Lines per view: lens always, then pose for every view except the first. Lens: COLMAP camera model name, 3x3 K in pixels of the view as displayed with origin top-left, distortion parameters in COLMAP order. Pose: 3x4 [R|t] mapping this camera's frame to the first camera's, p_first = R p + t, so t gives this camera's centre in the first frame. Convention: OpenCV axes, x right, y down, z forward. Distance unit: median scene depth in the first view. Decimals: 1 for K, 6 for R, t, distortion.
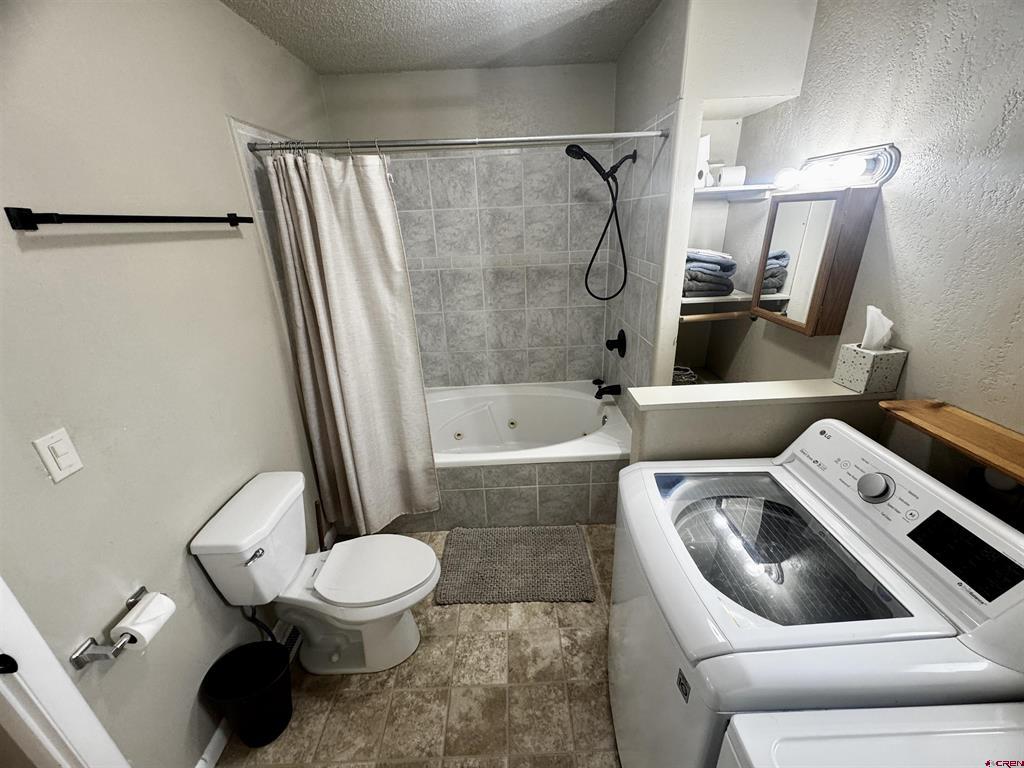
lens RADIAL K [[408.3, 0, 509.0], [0, 408.3, 382.9], [0, 0, 1]] dist [-0.001696, 0.000292]
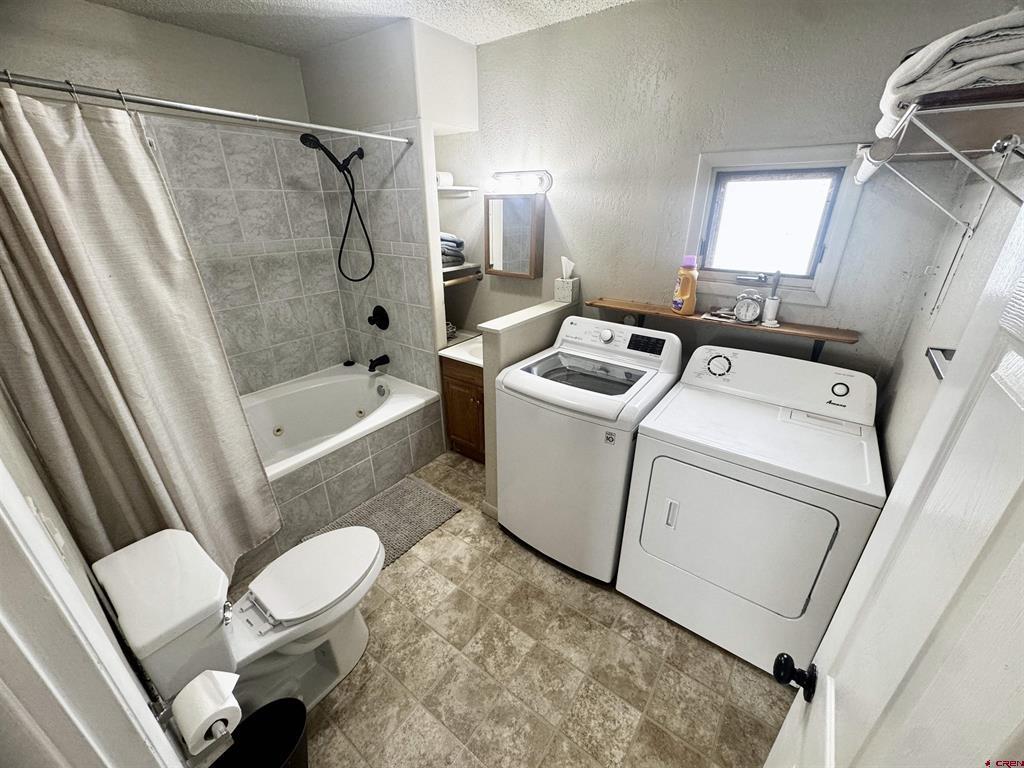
lens RADIAL K [[408.3, 0, 508.7], [0, 408.3, 382.9], [0, 0, 1]] dist [-0.001696, 0.000292]
pose [[0.608906, -0.279803, 0.742256, -0.490099], [0.275811, 0.952020, 0.132616, 0.029397], [-0.743748, 0.123971, 0.656863, 0.006287]]
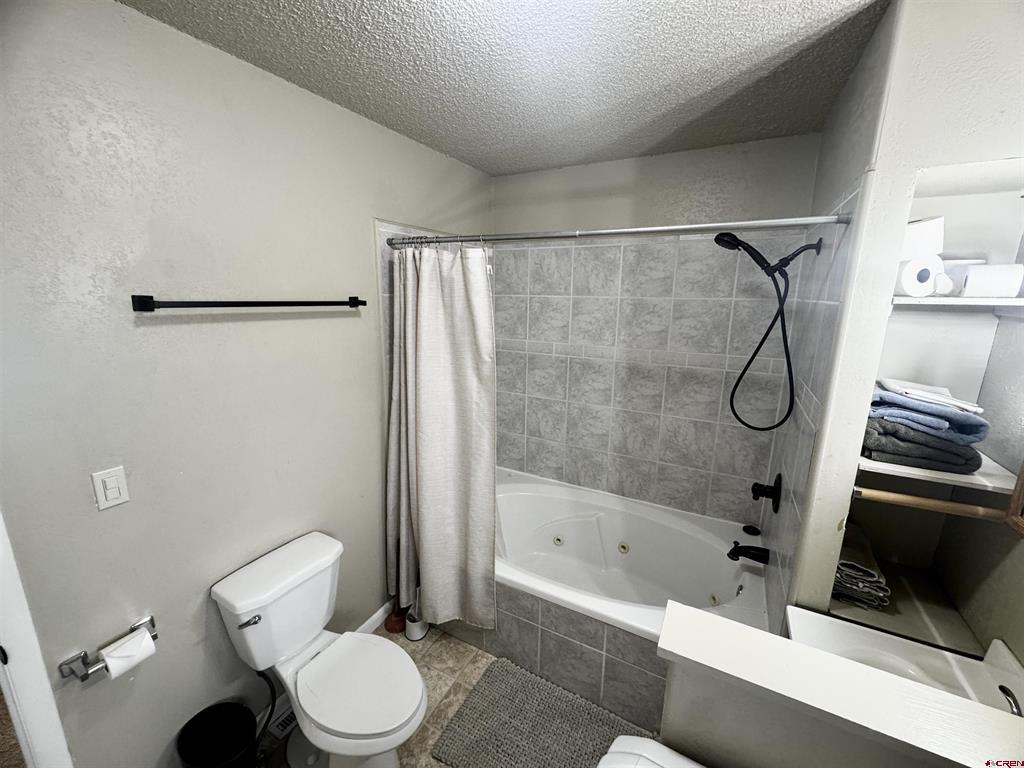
lens RADIAL K [[408.3, 0, 508.8], [0, 408.3, 384.0], [0, 0, 1]] dist [-0.001696, 0.000292]
pose [[0.871913, 0.154878, -0.464521, 0.205649], [-0.226580, 0.968600, -0.102351, -0.122737], [0.434083, 0.194492, 0.879627, 0.176764]]
